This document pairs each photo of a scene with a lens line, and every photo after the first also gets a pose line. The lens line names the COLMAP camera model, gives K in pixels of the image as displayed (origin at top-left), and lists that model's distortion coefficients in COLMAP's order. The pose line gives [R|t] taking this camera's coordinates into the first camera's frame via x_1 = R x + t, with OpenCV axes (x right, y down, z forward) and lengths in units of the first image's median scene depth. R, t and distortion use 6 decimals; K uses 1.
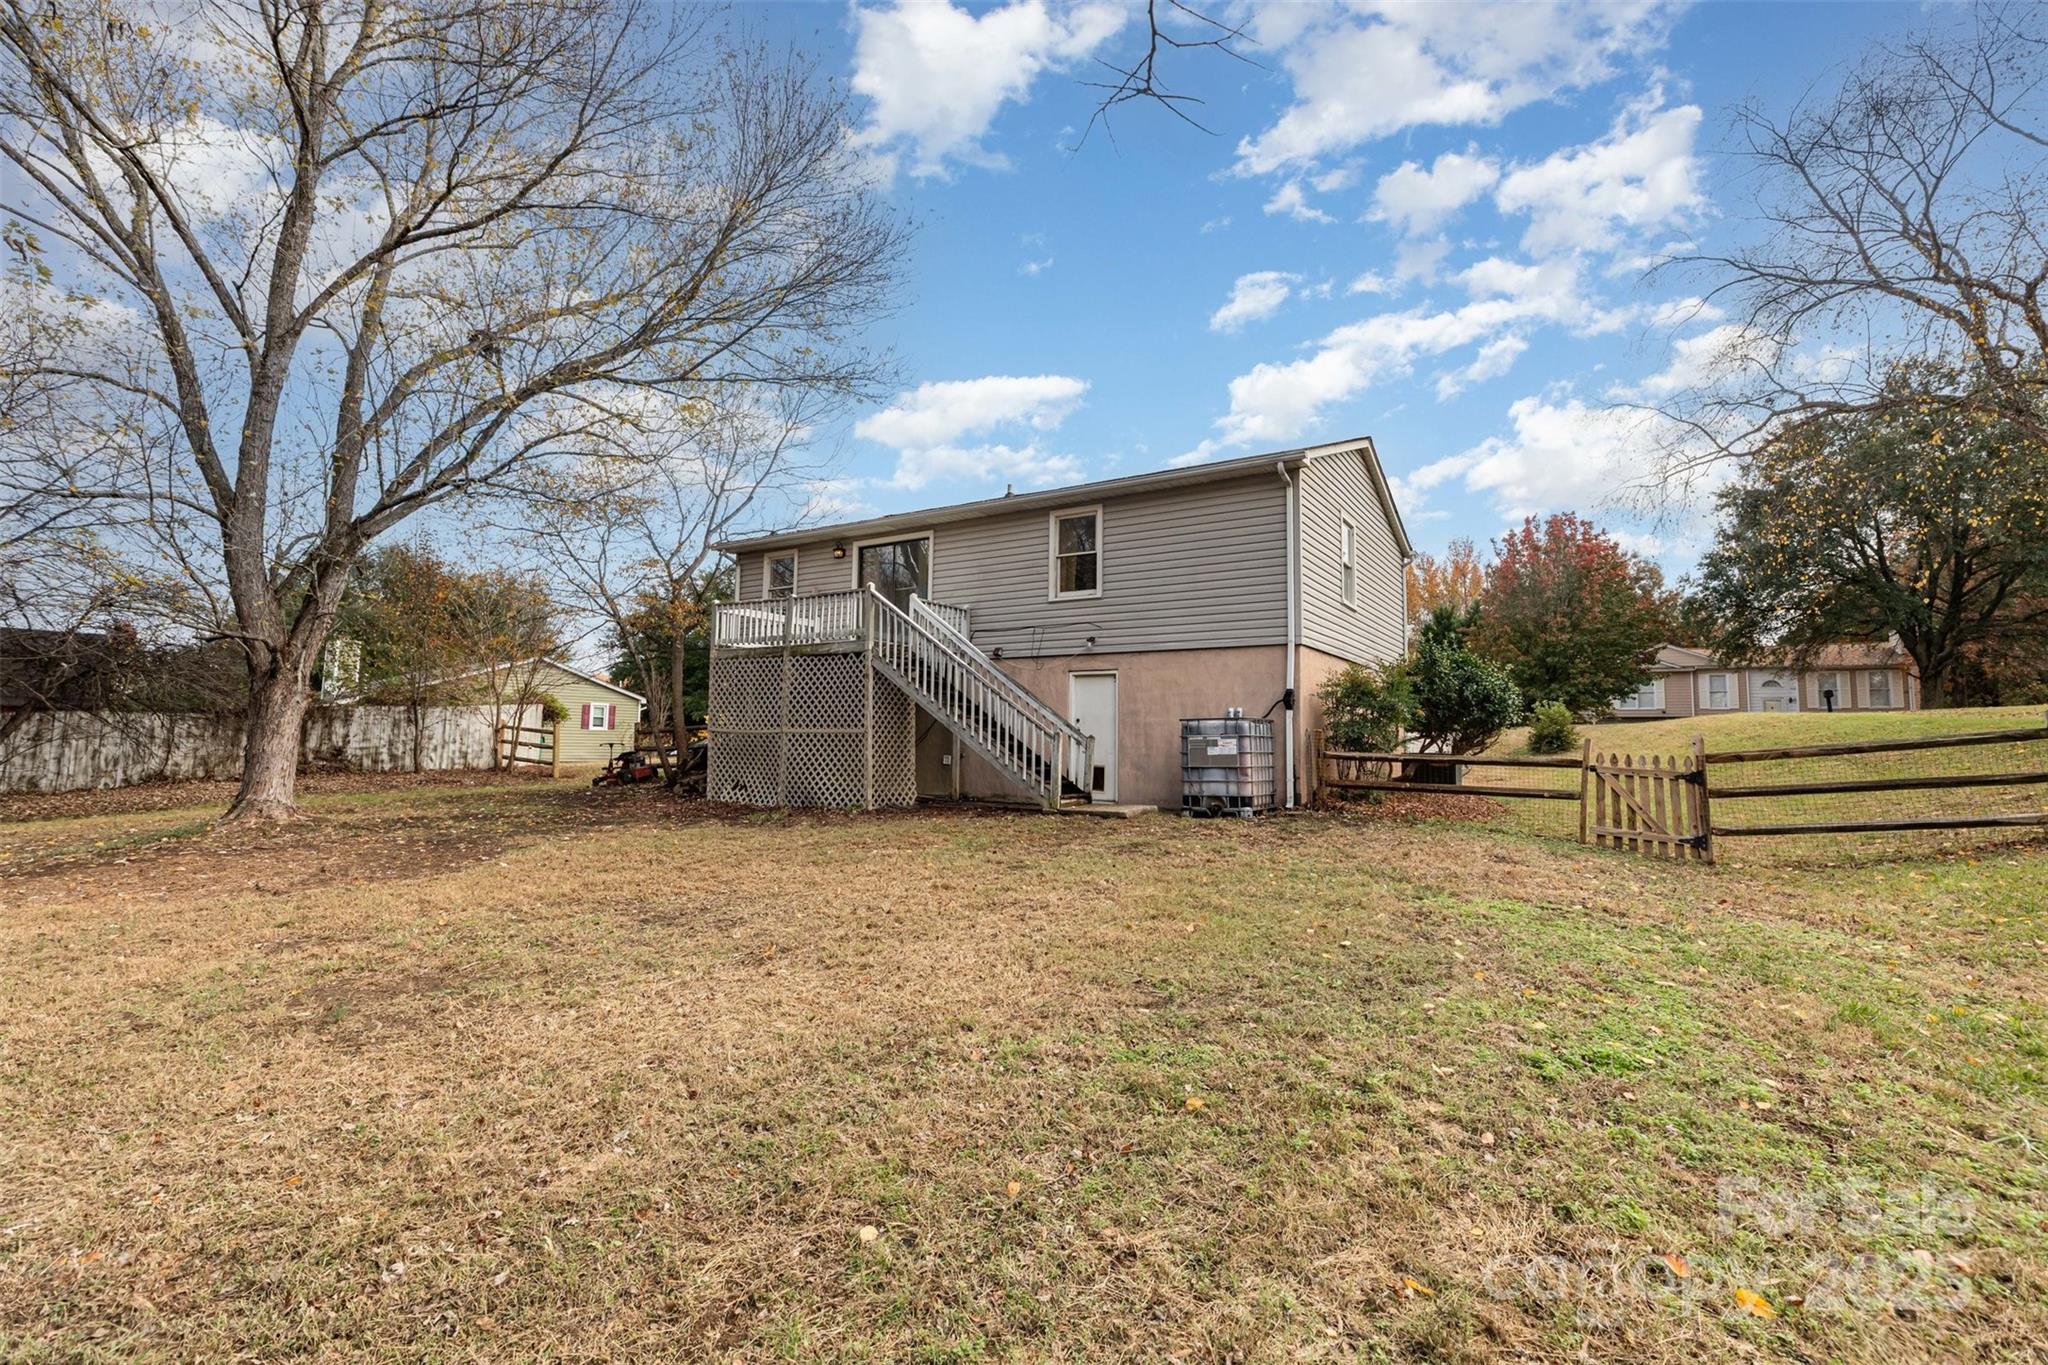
lens RADIAL K [[910.3, 0, 1019.6], [0, 910.3, 675.8], [0, 0, 1]] dist [0.002075, 0.000411]
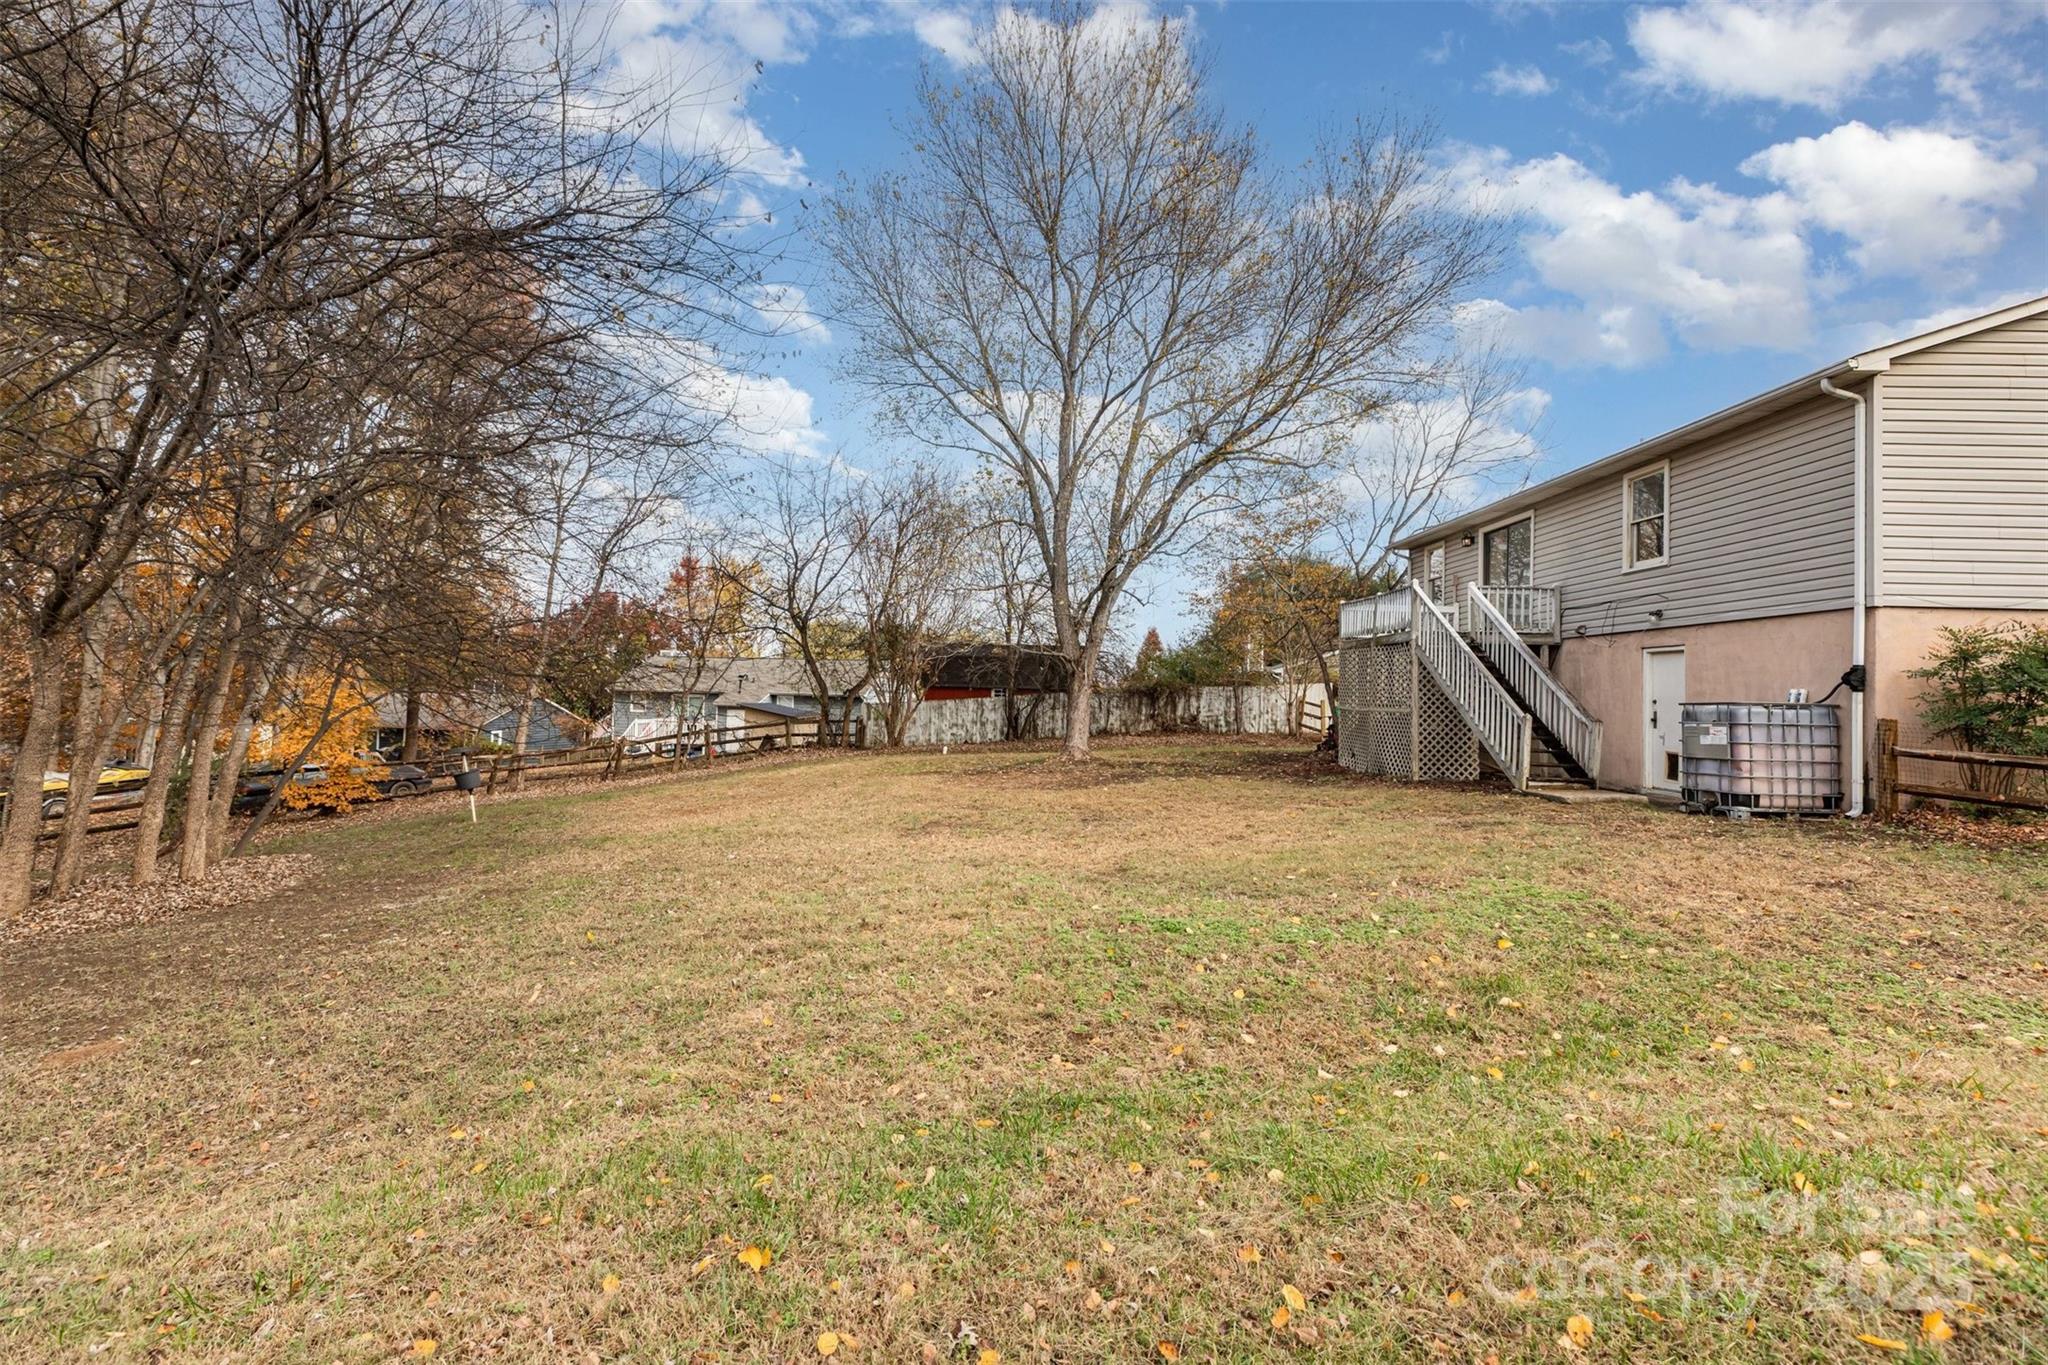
lens RADIAL K [[910.3, 0, 1019.6], [0, 910.3, 675.8], [0, 0, 1]] dist [0.002075, 0.000411]
pose [[0.541757, -0.019555, -0.840308, 0.504817], [0.049277, 0.998749, 0.008527, -0.016492], [0.839090, -0.046027, 0.542043, -0.025695]]
